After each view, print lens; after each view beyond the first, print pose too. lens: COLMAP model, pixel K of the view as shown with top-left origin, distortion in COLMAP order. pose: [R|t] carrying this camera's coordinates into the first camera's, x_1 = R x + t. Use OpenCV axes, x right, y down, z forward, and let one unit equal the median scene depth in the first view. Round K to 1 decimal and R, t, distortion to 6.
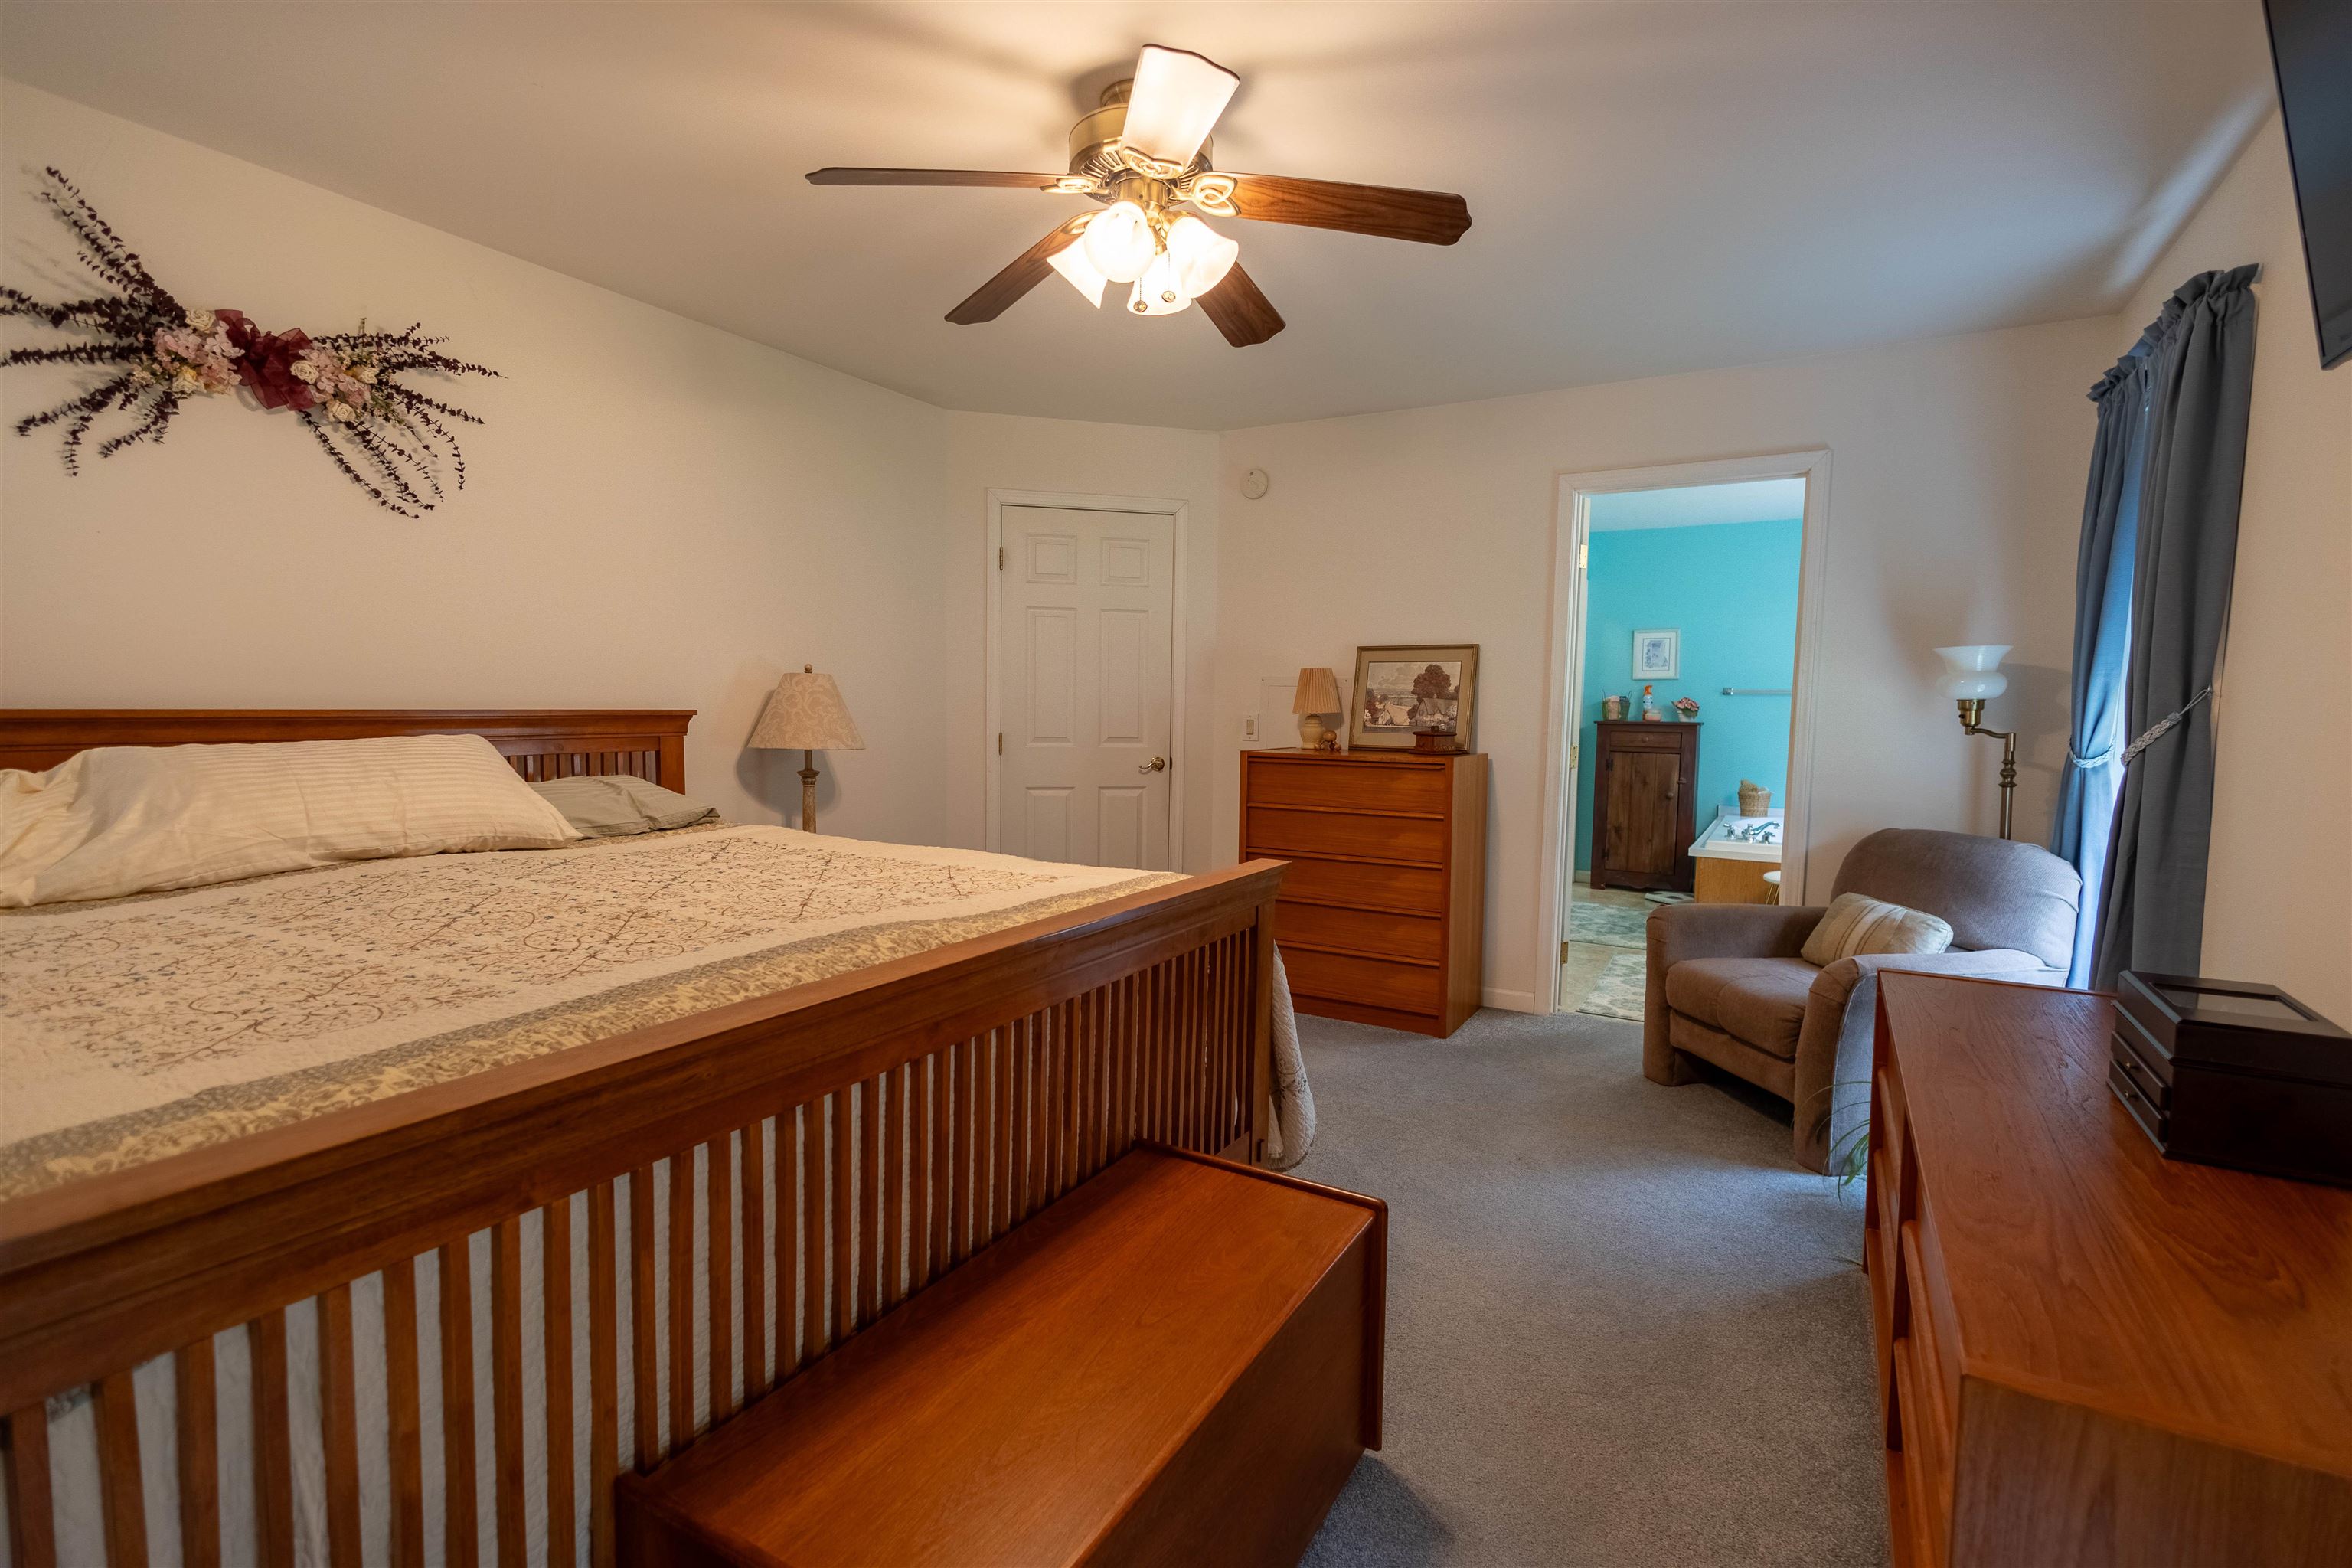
lens RADIAL K [[1076.0, 0, 1183.3], [0, 1076.0, 785.5], [0, 0, 1]] dist [0.011096, -0.002782]
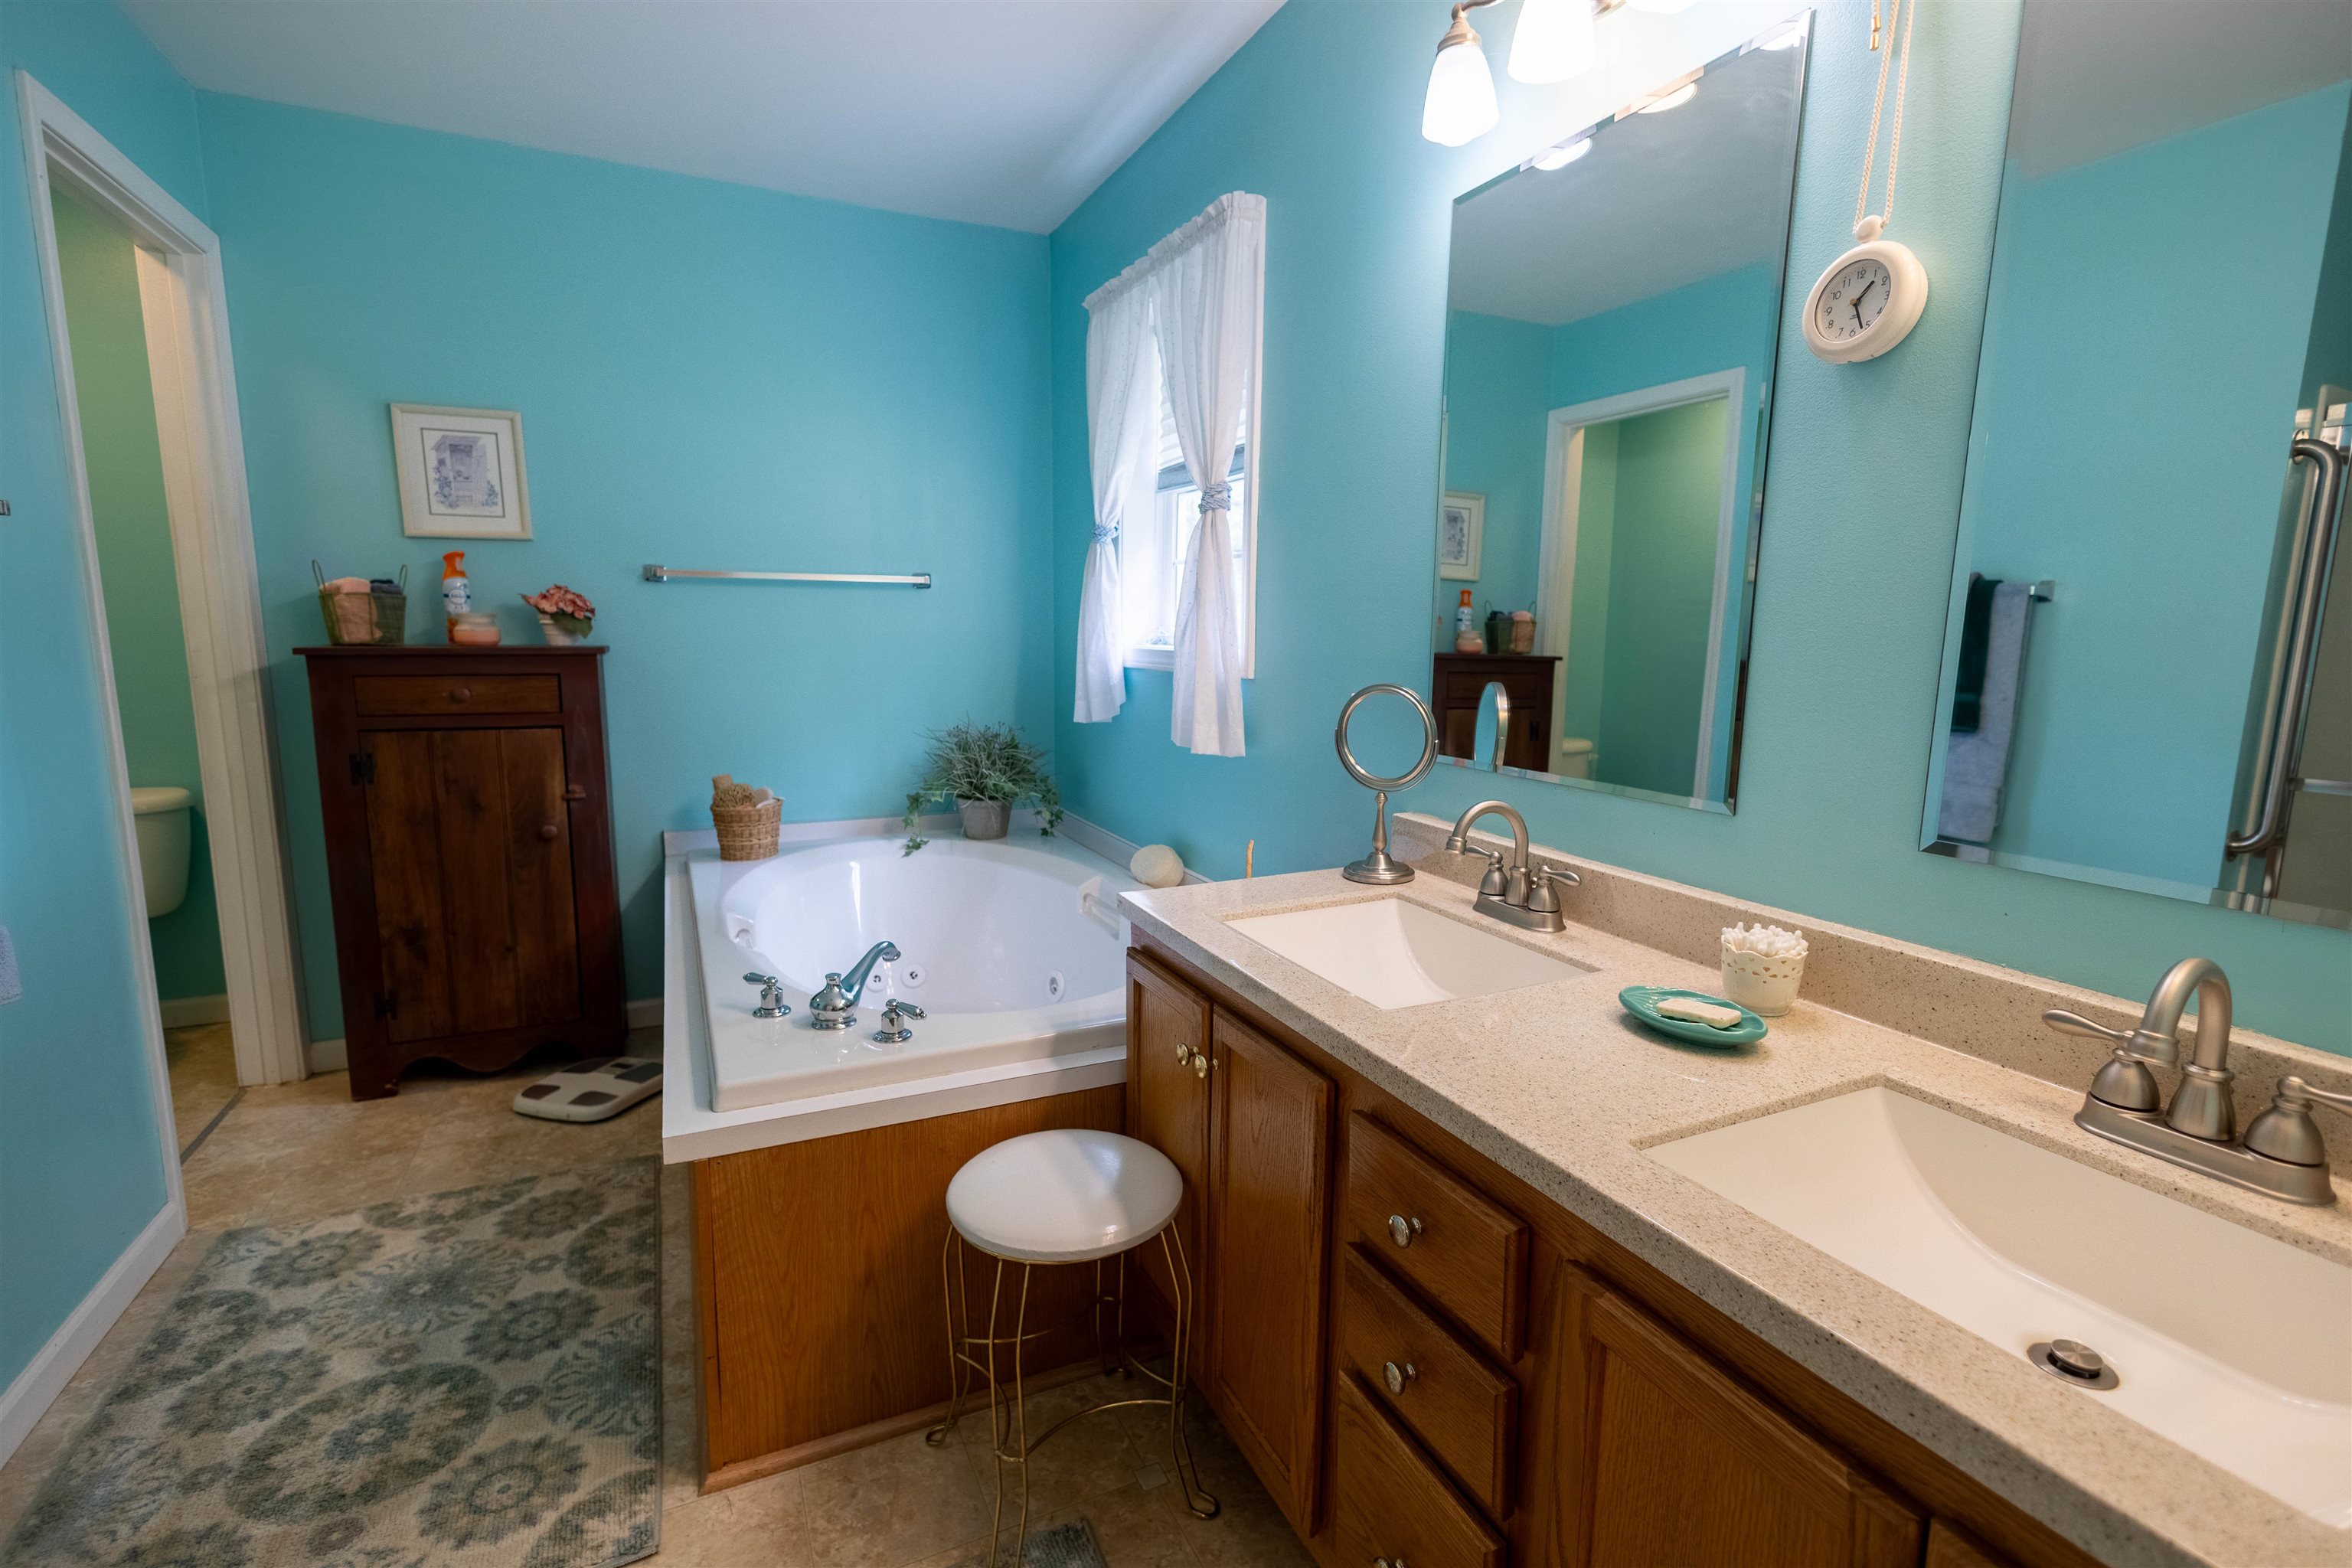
lens RADIAL K [[1076.0, 0, 1182.8], [0, 1076.0, 780.3], [0, 0, 1]] dist [0.011096, -0.002782]
pose [[0.563735, -0.128286, 0.815933, 0.253801], [0.057200, 0.991556, 0.116379, -0.042018], [-0.823973, -0.018936, 0.566312, 0.566428]]
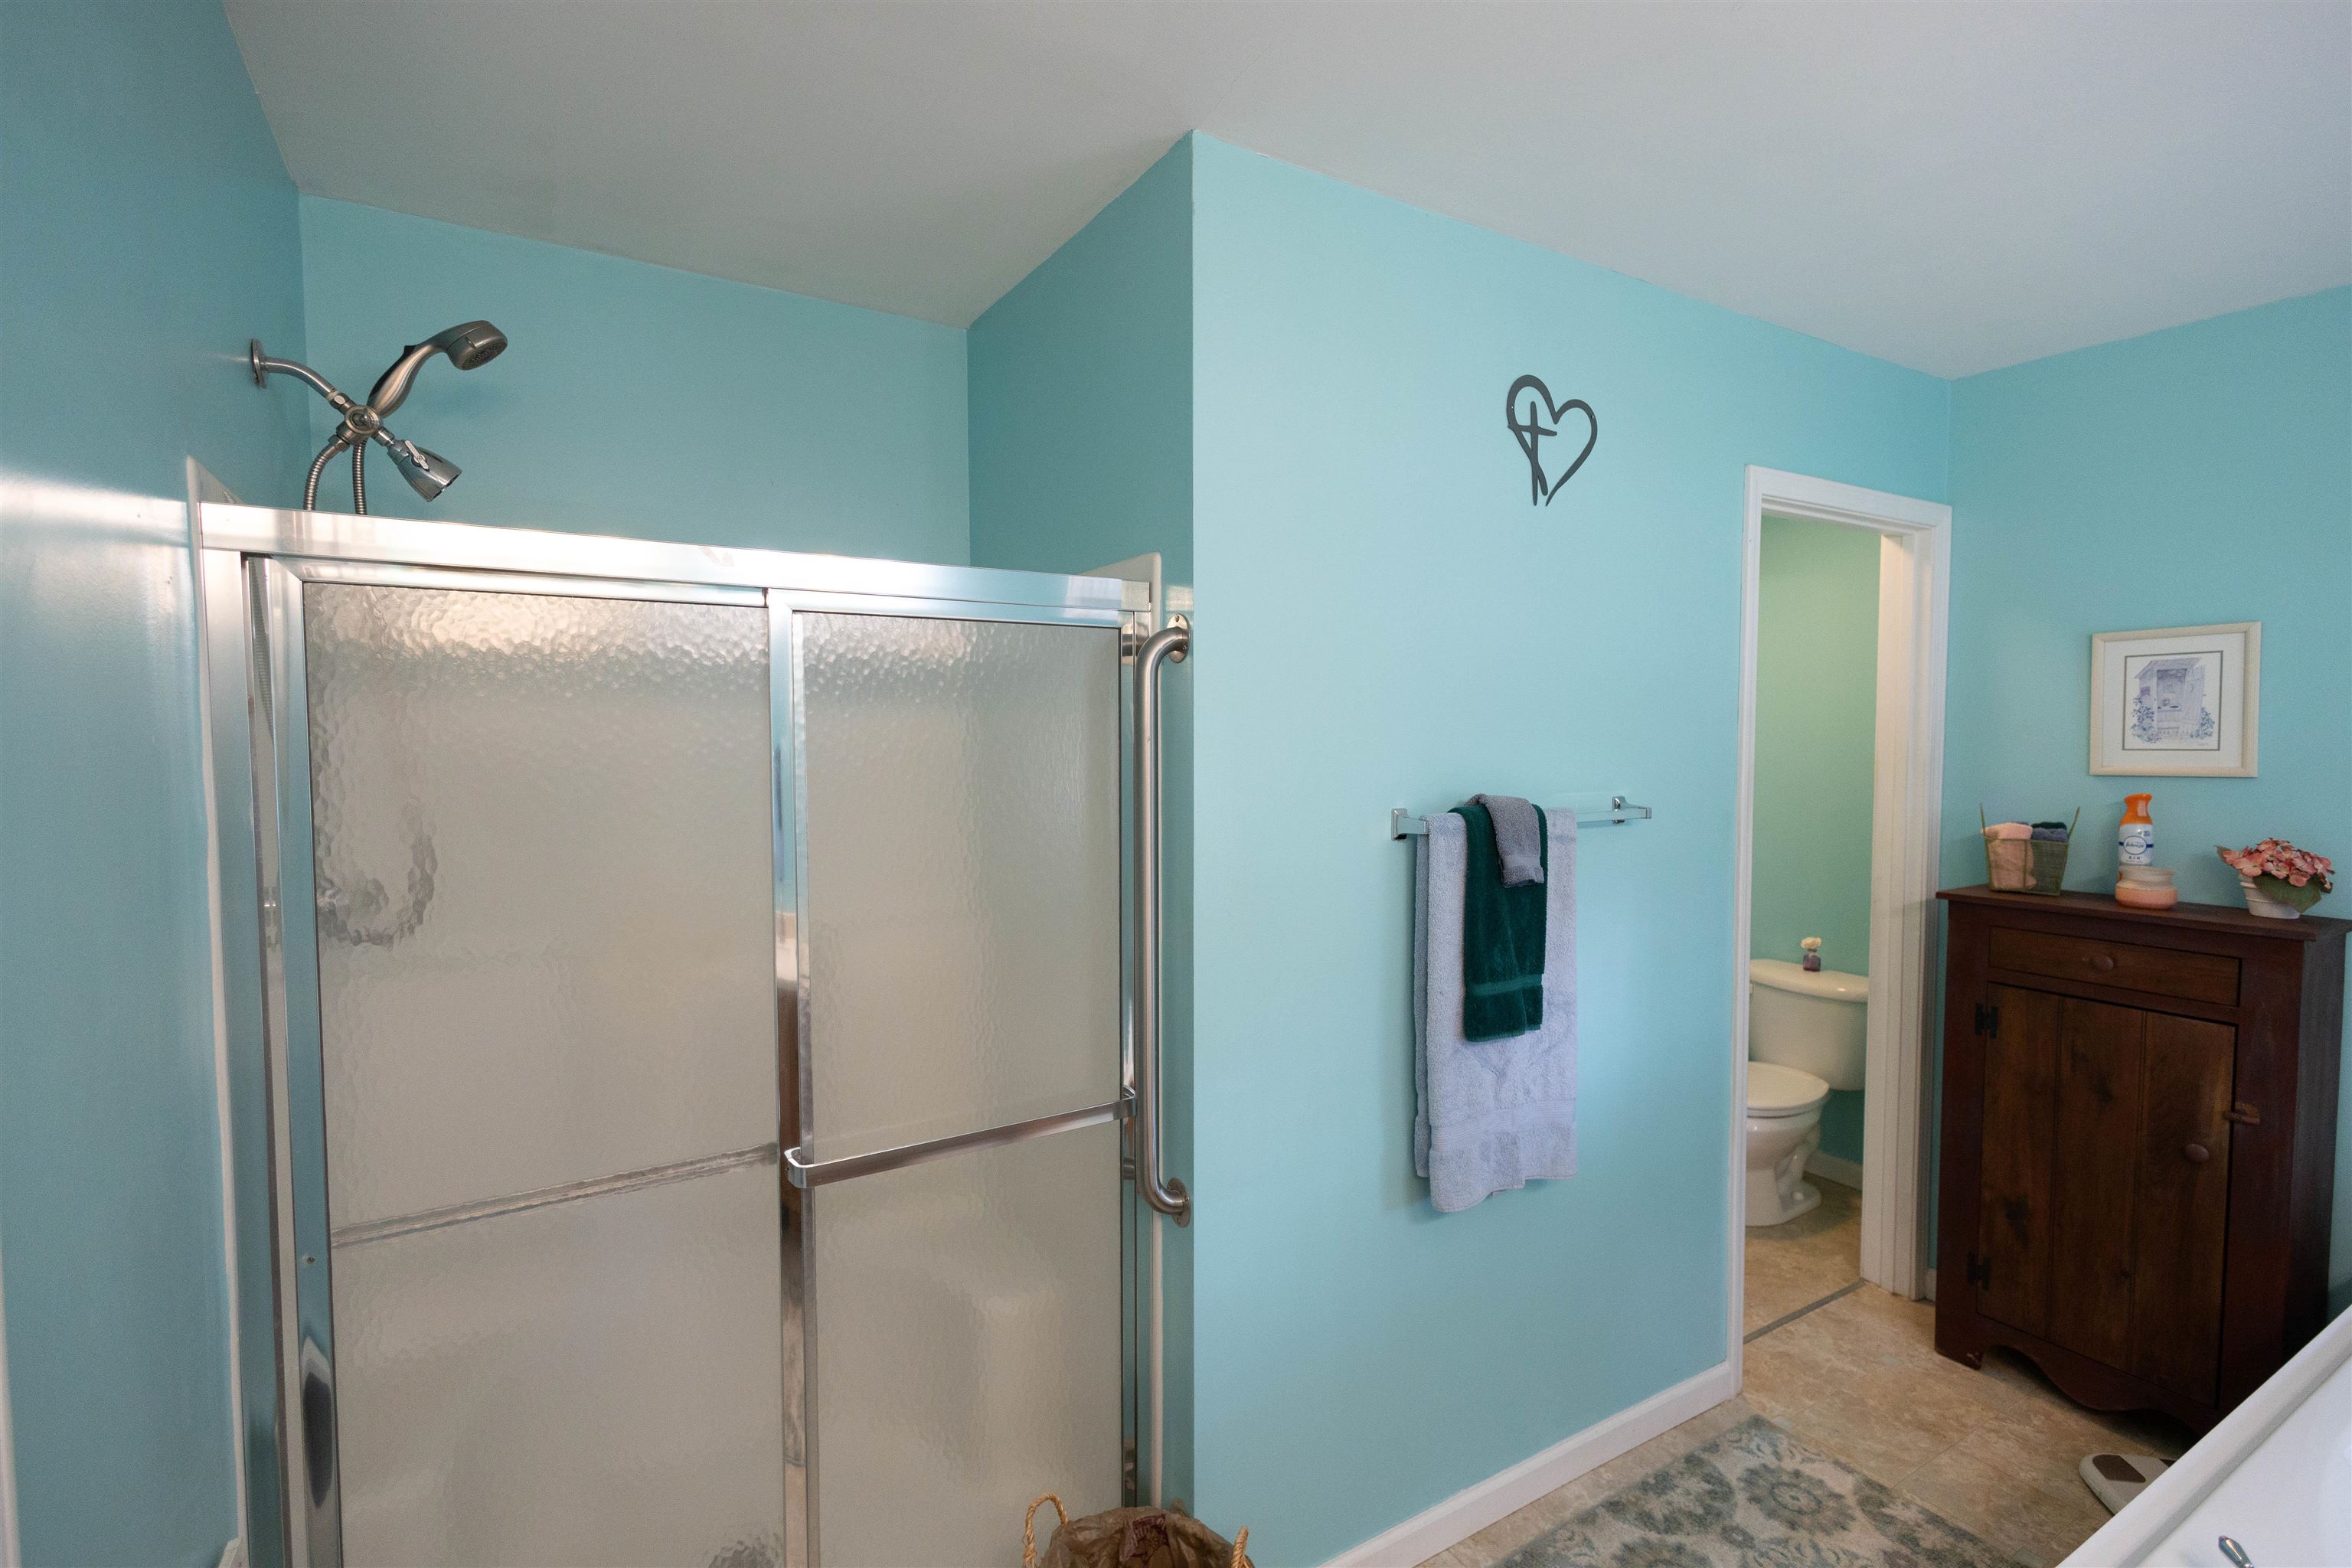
lens RADIAL K [[1076.0, 0, 1173.8], [0, 1076.0, 785.3], [0, 0, 1]] dist [0.011096, -0.002782]
pose [[0.878741, 0.007593, -0.477239, 0.331657], [-0.020918, 0.999525, -0.022613, -0.082586], [0.476841, 0.029854, 0.878483, 0.563337]]
